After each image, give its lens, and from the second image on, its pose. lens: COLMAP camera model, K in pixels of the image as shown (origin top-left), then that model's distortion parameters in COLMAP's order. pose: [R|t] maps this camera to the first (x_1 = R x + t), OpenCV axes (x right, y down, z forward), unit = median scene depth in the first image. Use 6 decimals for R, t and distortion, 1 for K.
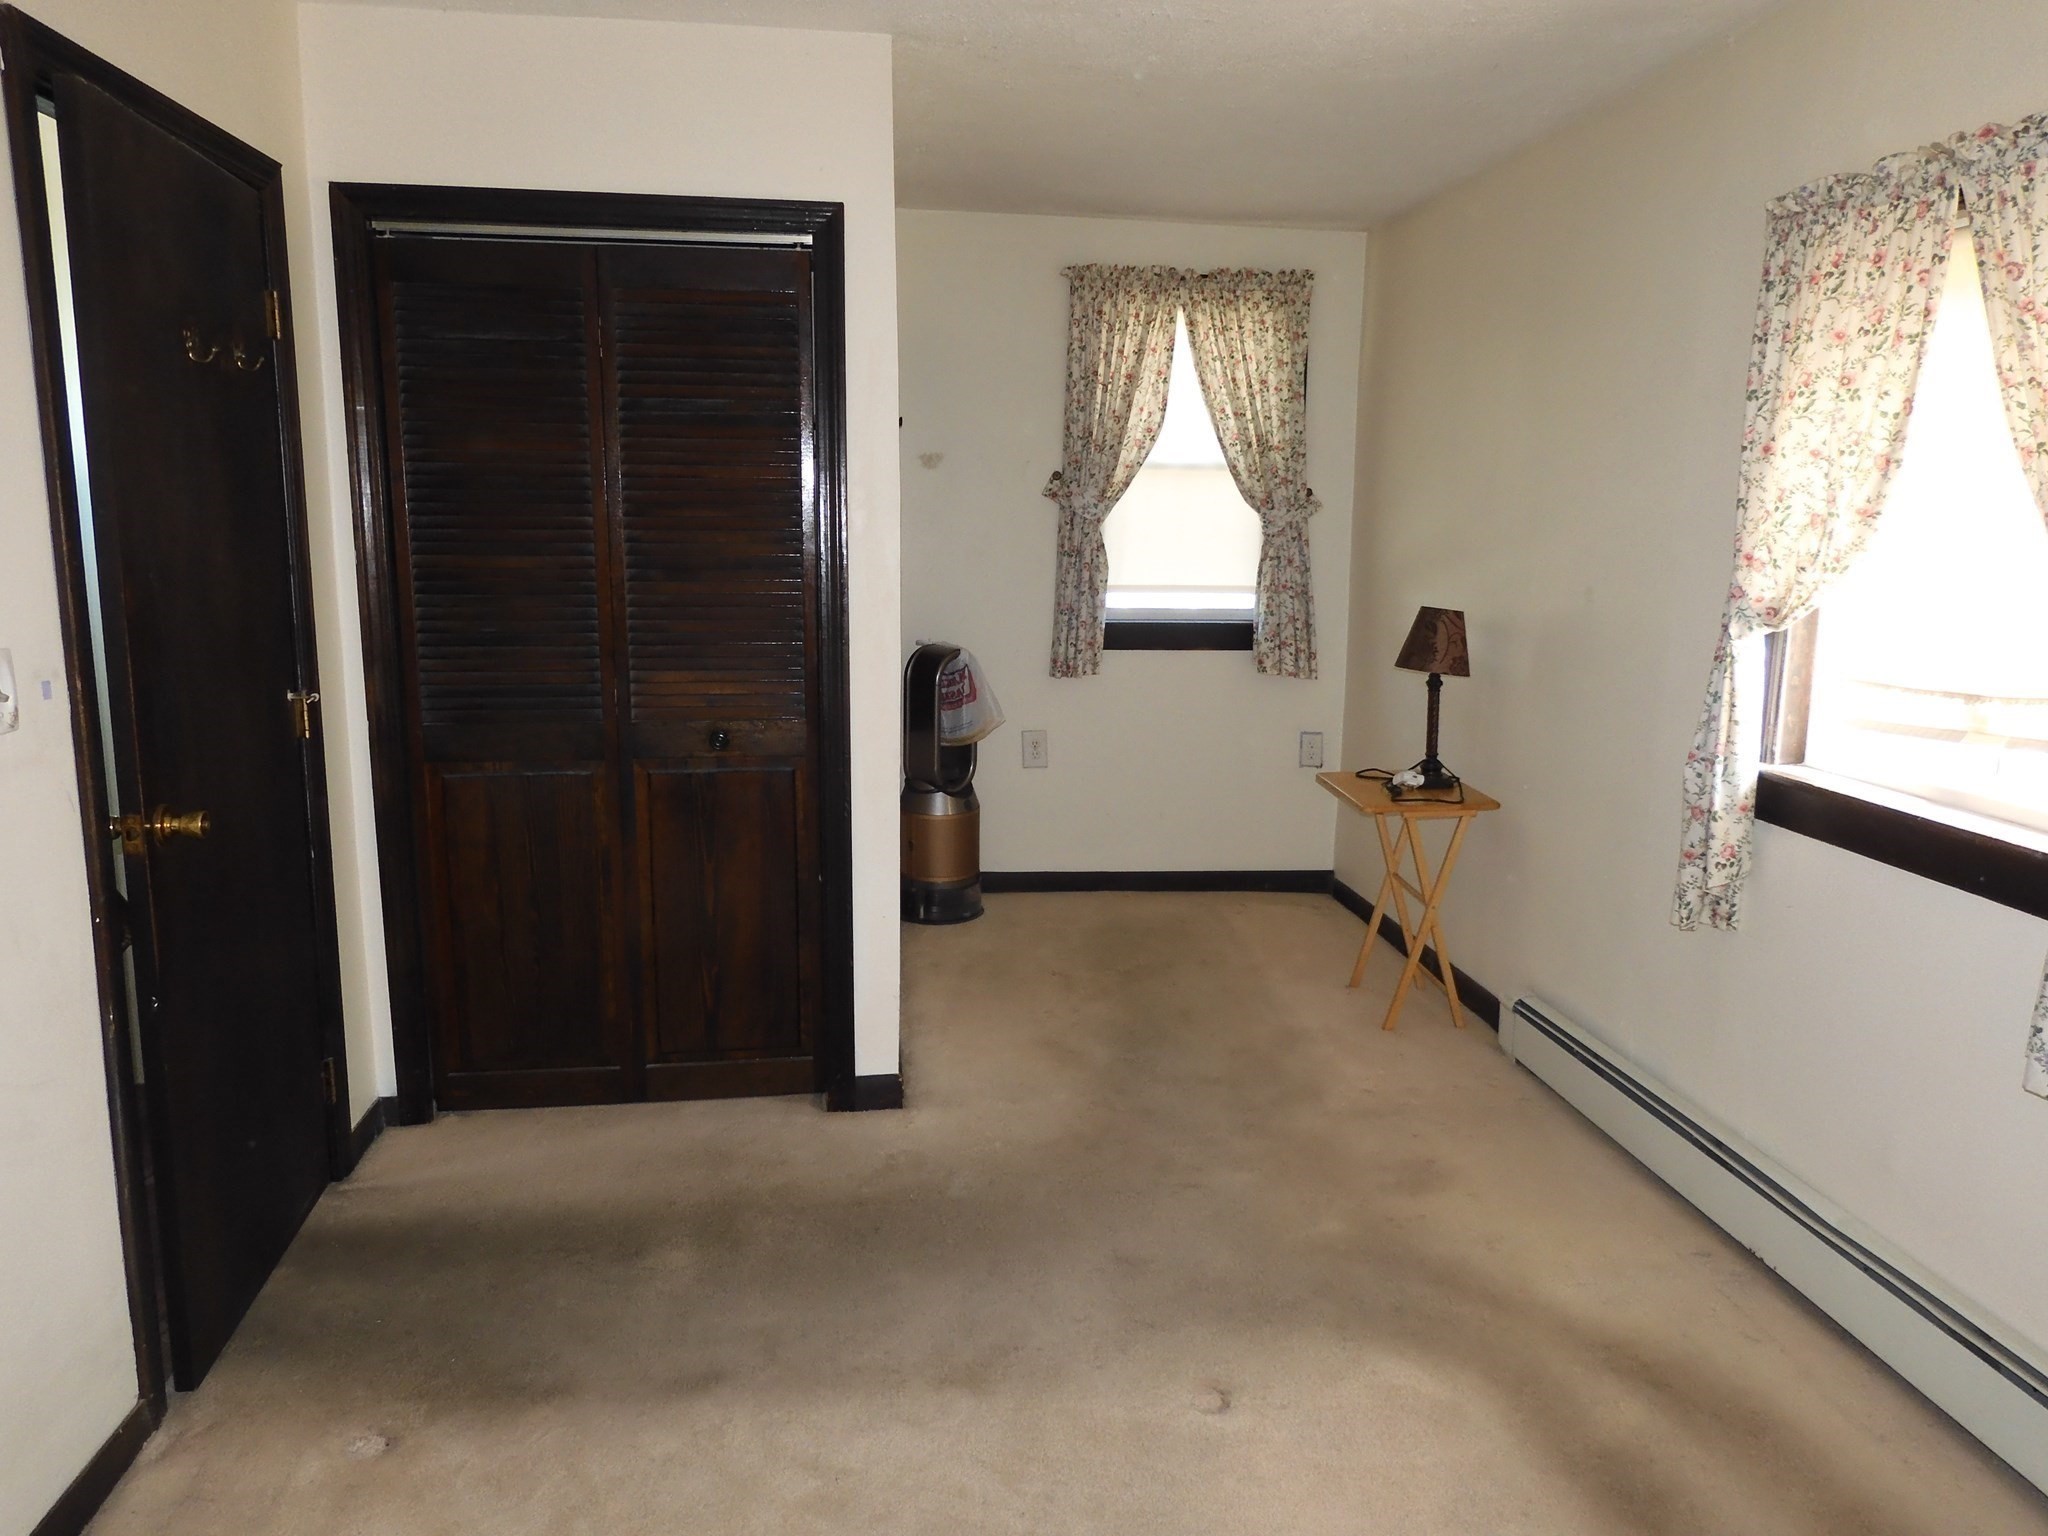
lens RADIAL K [[1475.3, 0, 1024.5], [0, 1475.3, 759.5], [0, 0, 1]] dist [-0.007341, 0.008317]
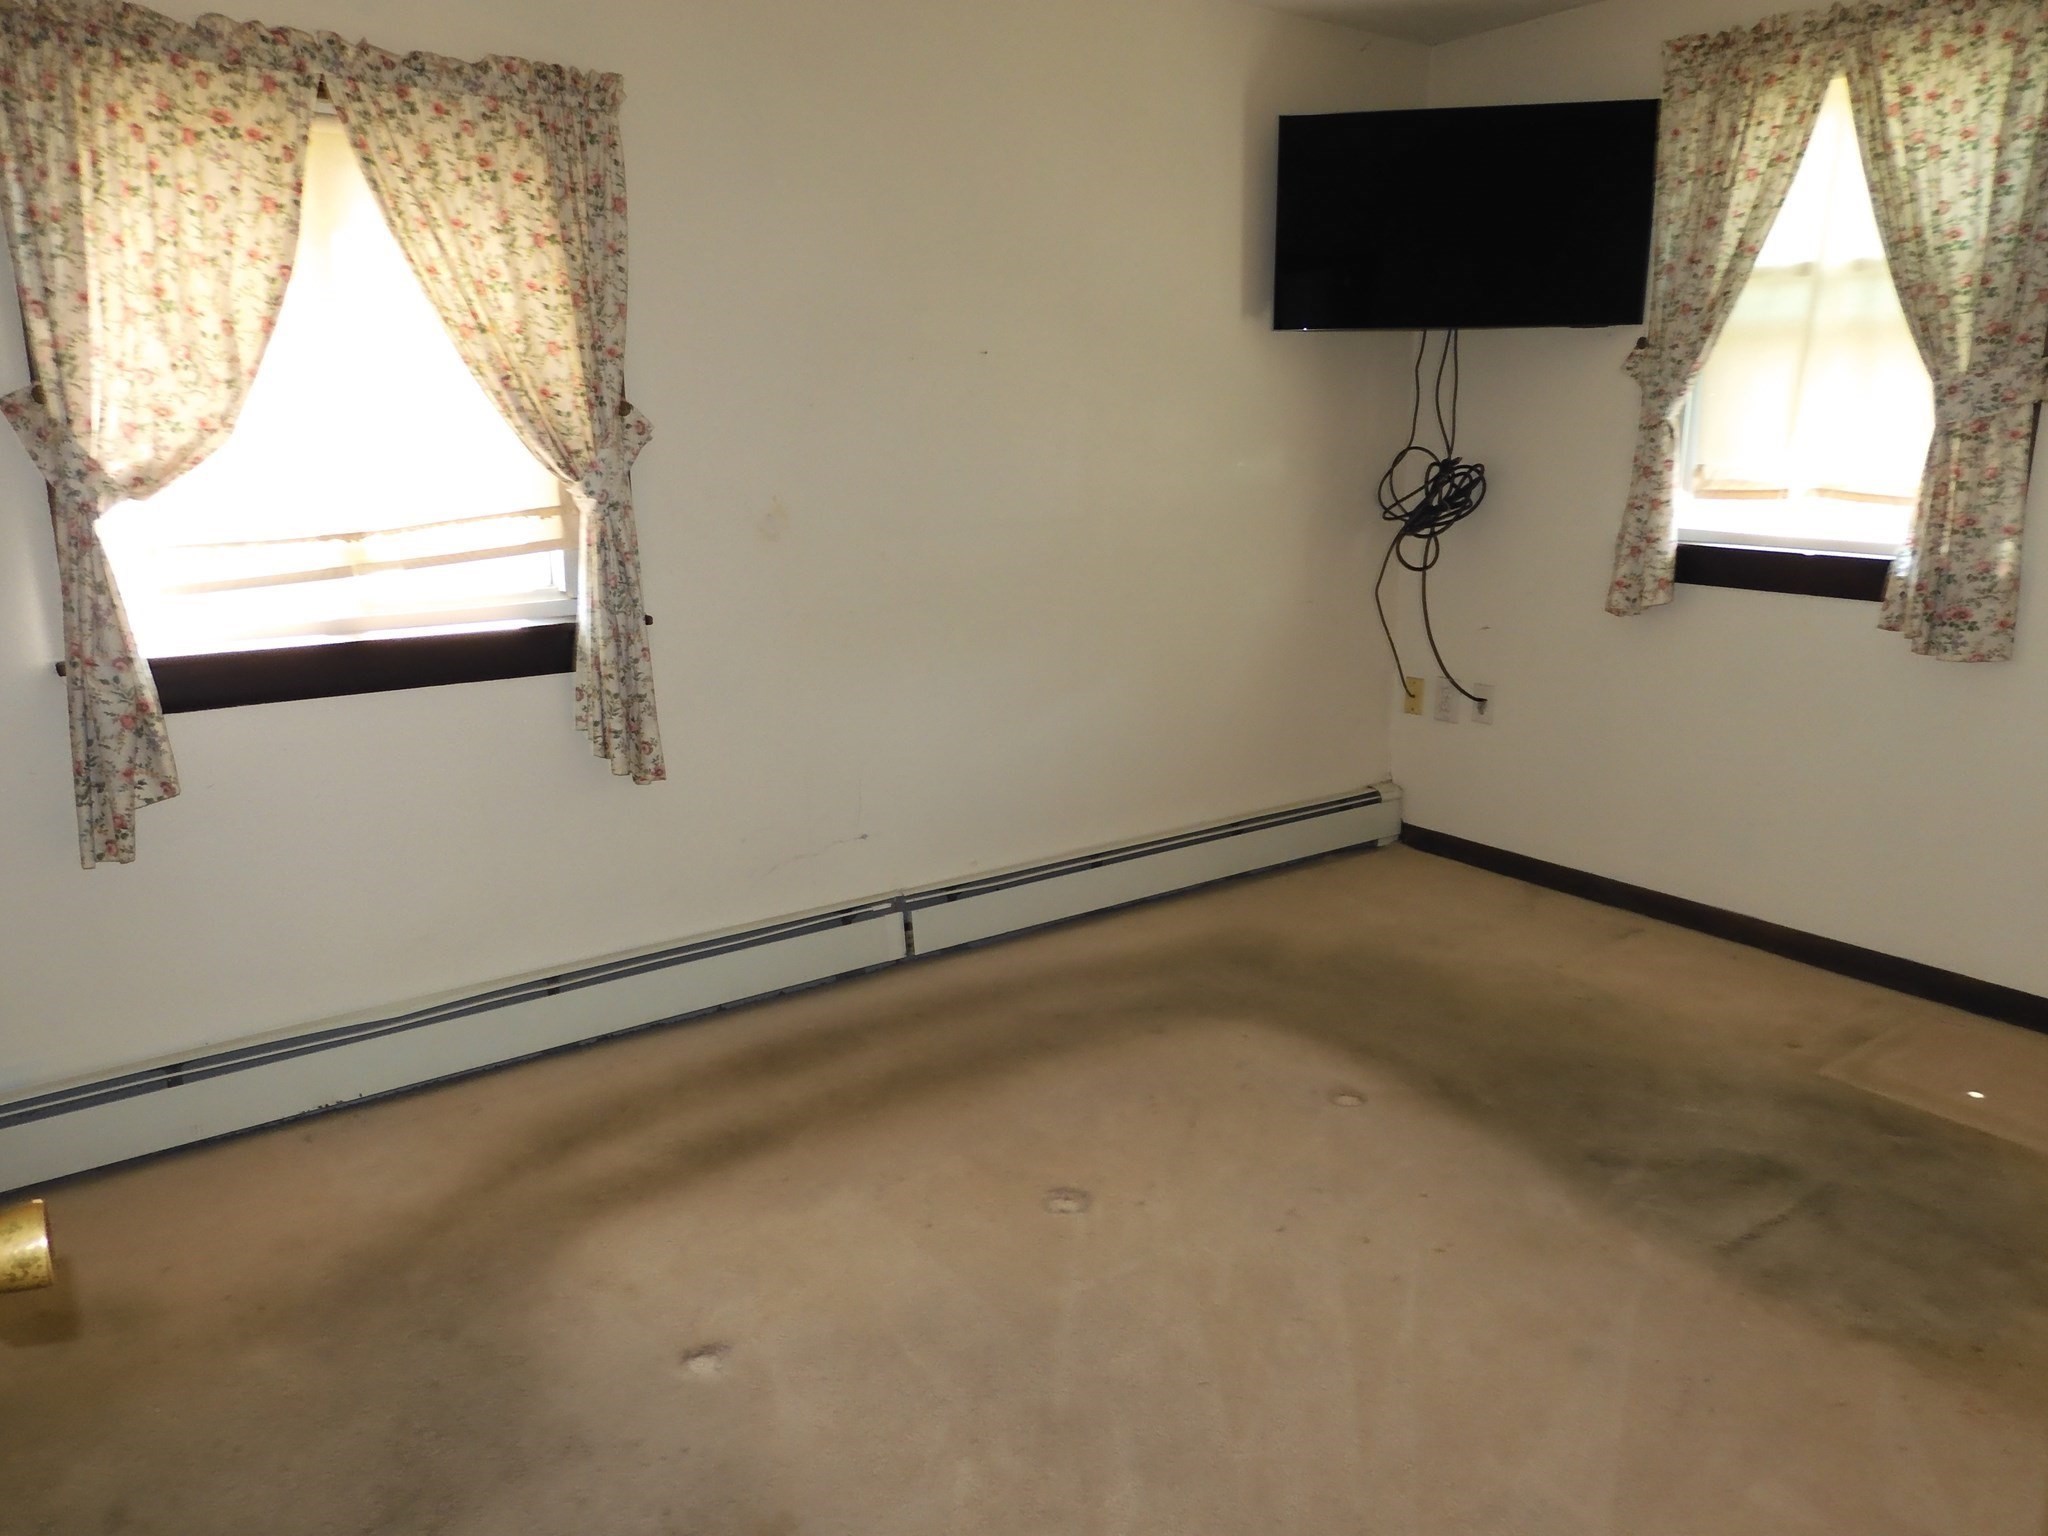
lens RADIAL K [[1475.3, 0, 1024.5], [0, 1475.3, 759.5], [0, 0, 1]] dist [-0.007341, 0.008317]
pose [[-0.507313, -0.205395, 0.836927, -0.648691], [0.132745, 0.940964, 0.311392, -0.169117], [-0.851477, 0.269071, -0.450098, 1.121460]]
